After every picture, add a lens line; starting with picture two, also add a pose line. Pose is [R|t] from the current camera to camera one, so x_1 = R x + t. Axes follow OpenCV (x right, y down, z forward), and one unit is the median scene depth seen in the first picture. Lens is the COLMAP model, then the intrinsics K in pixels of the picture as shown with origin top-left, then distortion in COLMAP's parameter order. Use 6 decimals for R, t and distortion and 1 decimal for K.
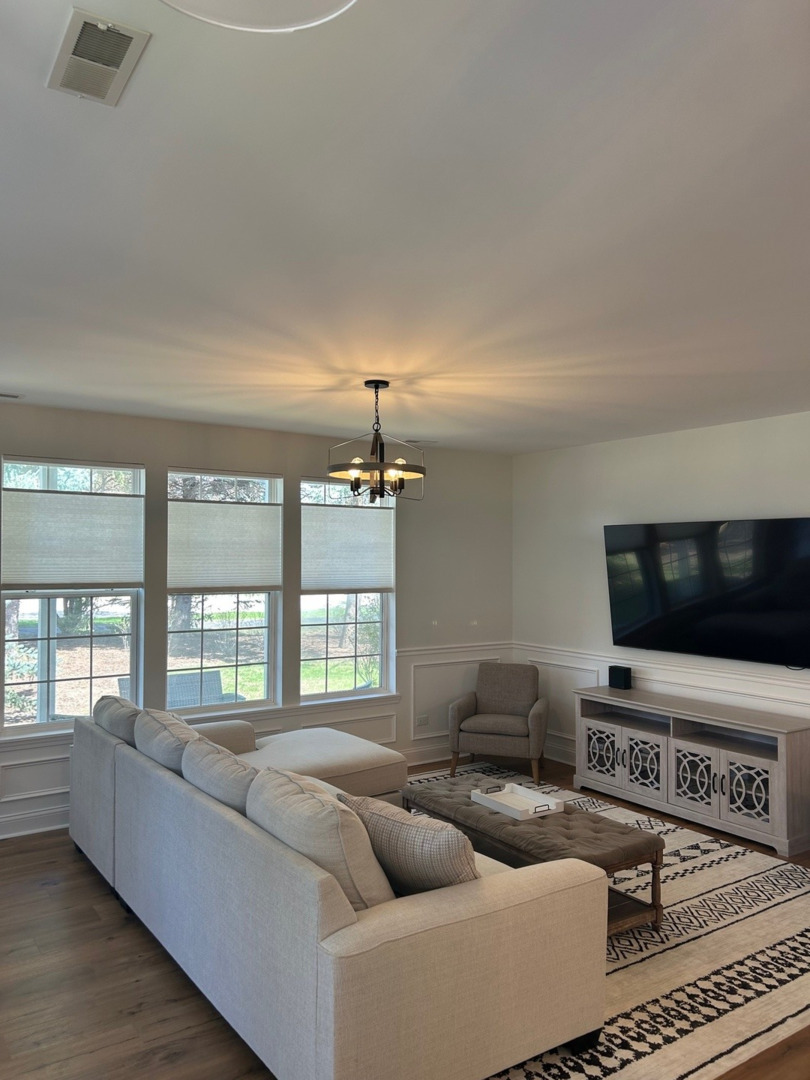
lens RADIAL K [[796.2, 0, 409.0], [0, 796.2, 545.6], [0, 0, 1]] dist [0.055111, -0.070944]
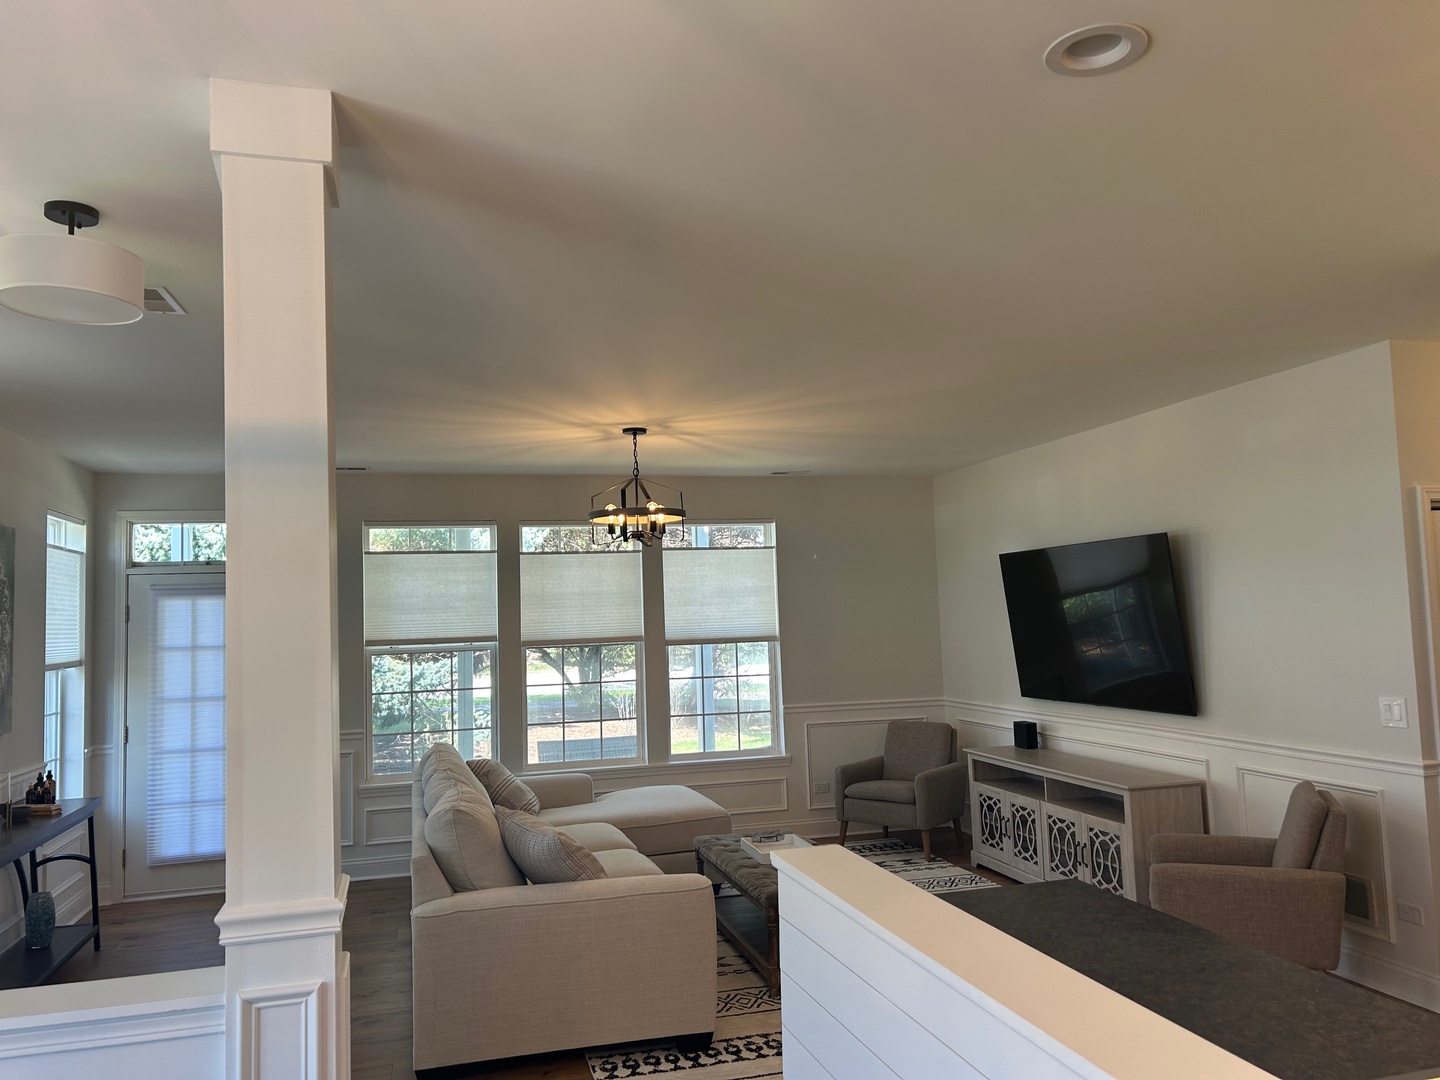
lens RADIAL K [[1061.5, 0, 720.0], [0, 1061.5, 540.0], [0, 0, 1]] dist [0.055111, -0.070944]
pose [[0.942498, -0.059759, -0.328827, 0.368432], [0.042061, 0.997271, -0.060680, 0.017622], [0.331555, 0.043360, 0.942439, -0.175734]]
